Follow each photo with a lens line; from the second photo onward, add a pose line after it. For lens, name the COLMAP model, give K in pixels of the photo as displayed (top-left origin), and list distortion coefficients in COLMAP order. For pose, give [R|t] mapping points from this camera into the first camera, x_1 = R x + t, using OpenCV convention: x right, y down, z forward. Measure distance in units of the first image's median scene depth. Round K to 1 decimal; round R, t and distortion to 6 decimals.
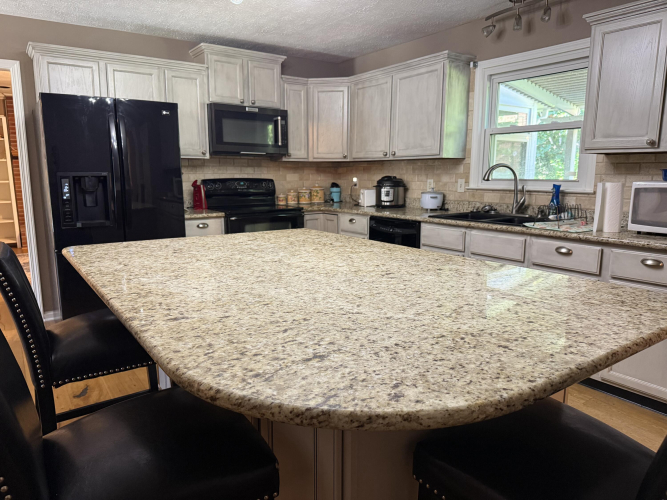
lens RADIAL K [[470.1, 0, 333.5], [0, 470.1, 250.0], [0, 0, 1]] dist [0.140137, -0.216297]
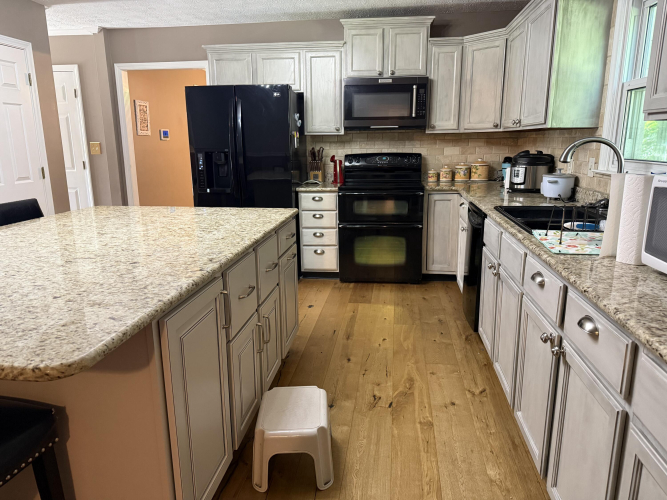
lens RADIAL K [[470.1, 0, 333.5], [0, 470.1, 250.0], [0, 0, 1]] dist [0.140137, -0.216297]
pose [[0.738224, 0.145483, -0.658680, 0.431096], [-0.102217, 0.989316, 0.103949, -0.046416], [0.666766, -0.009410, 0.745208, 0.208471]]
